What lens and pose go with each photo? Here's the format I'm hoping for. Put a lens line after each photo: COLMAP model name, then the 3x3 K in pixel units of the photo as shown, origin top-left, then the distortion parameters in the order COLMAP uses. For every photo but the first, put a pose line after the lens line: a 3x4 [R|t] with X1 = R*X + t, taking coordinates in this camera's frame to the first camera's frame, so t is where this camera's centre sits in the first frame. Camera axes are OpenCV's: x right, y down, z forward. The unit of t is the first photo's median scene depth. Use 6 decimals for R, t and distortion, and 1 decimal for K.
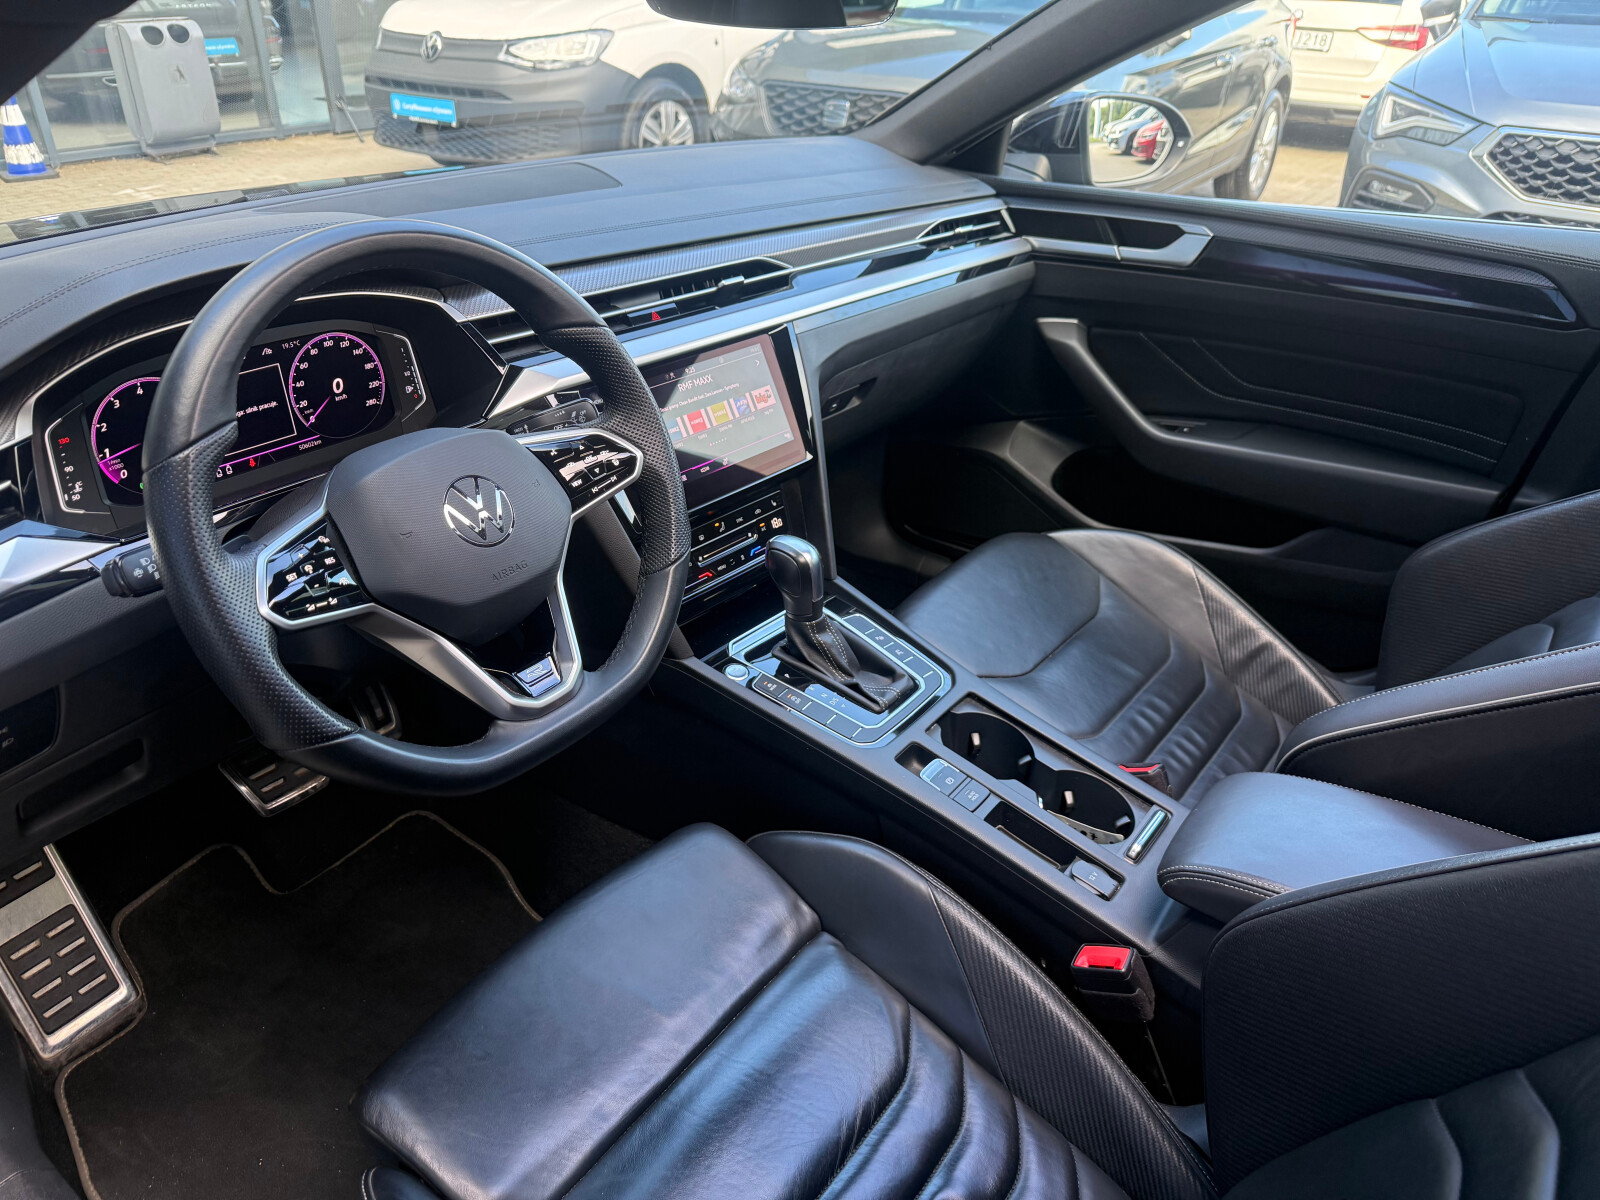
lens RADIAL K [[1155.2, 0, 796.1], [0, 1155.2, 601.2], [0, 0, 1]] dist [0.066281, -0.108674]
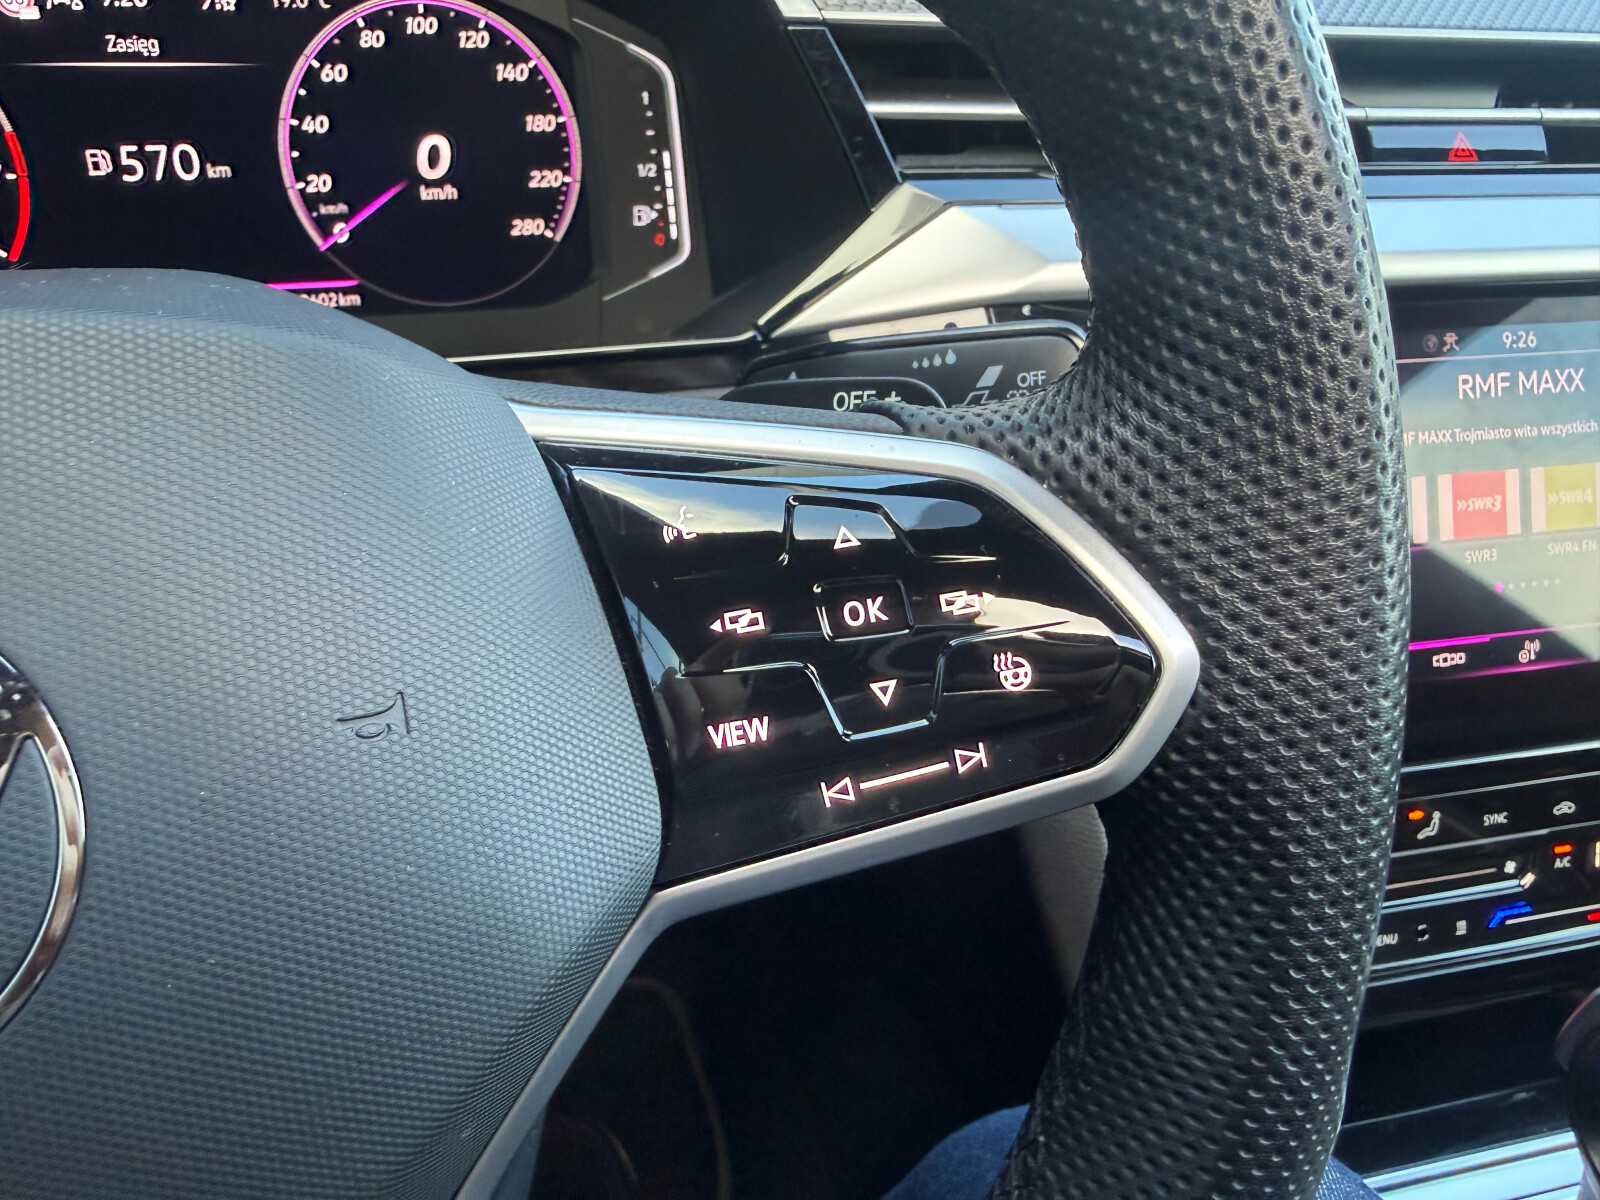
lens RADIAL K [[1177.2, 0, 732.6], [0, 1177.2, 610.0], [0, 0, 1]] dist [-0.002077, -0.000155]
pose [[0.800428, 0.324894, -0.503745, -0.078630], [-0.308451, 0.943817, 0.118606, -0.105902], [0.513978, 0.060445, 0.855671, 0.633212]]
